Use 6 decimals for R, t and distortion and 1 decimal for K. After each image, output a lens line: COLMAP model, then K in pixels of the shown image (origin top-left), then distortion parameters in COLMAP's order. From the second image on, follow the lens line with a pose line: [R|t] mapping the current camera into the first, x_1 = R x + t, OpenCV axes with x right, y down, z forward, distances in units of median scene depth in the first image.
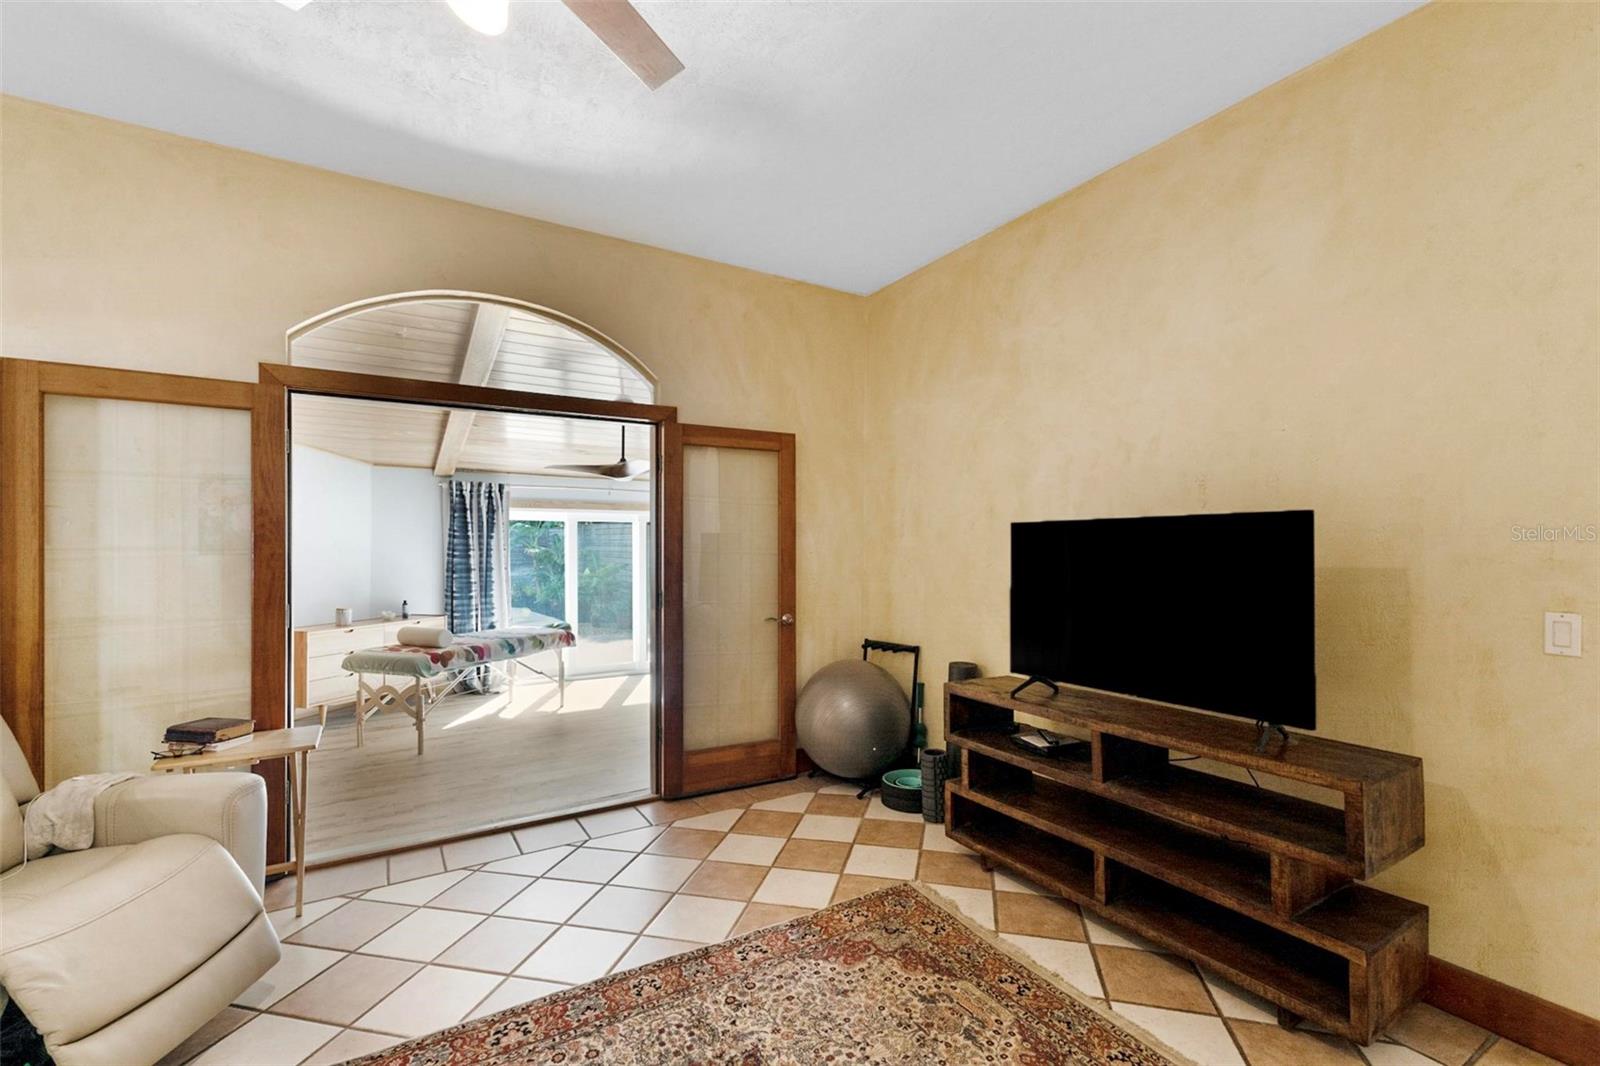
lens RADIAL K [[690.1, 0, 800.0], [0, 690.1, 533.0], [0, 0, 1]] dist [0.000802, 0.000035]
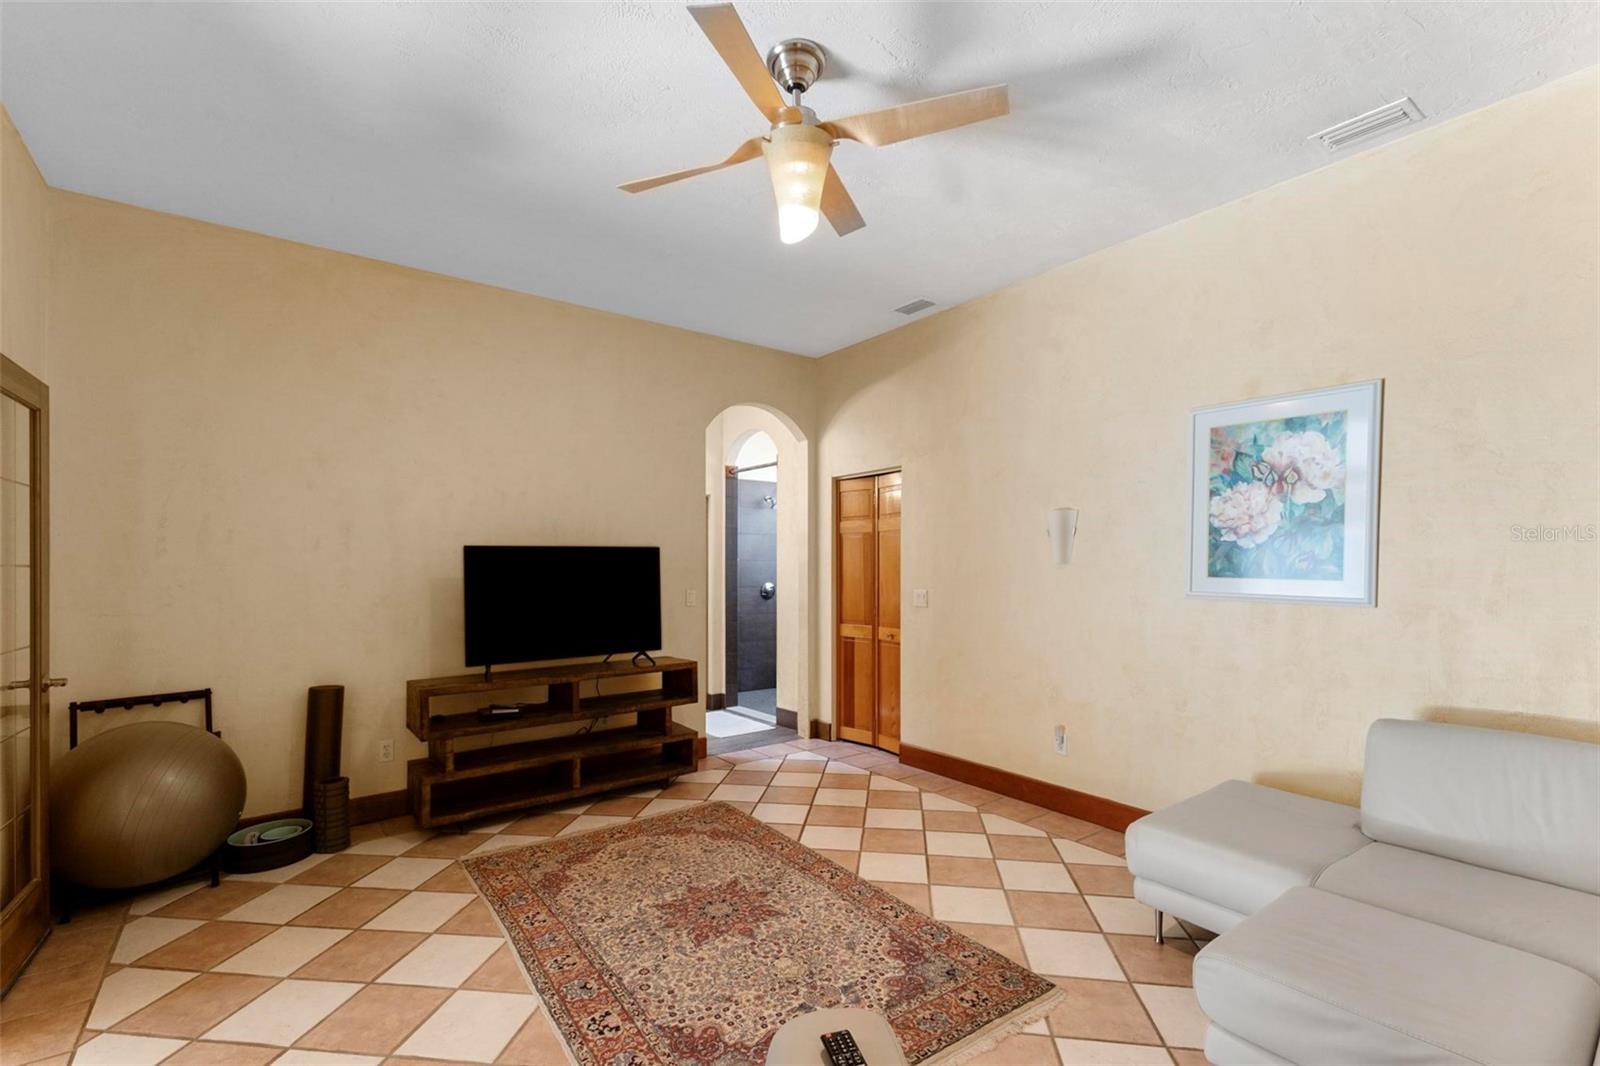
lens RADIAL K [[697.4, 0, 801.9], [0, 697.4, 580.1], [0, 0, 1]] dist [0.000254, -0.000057]
pose [[-0.104064, -0.019334, 0.994383, -0.986116], [-0.014679, 0.999732, 0.017901, 0.015084], [-0.994462, -0.012733, -0.104320, 0.540866]]
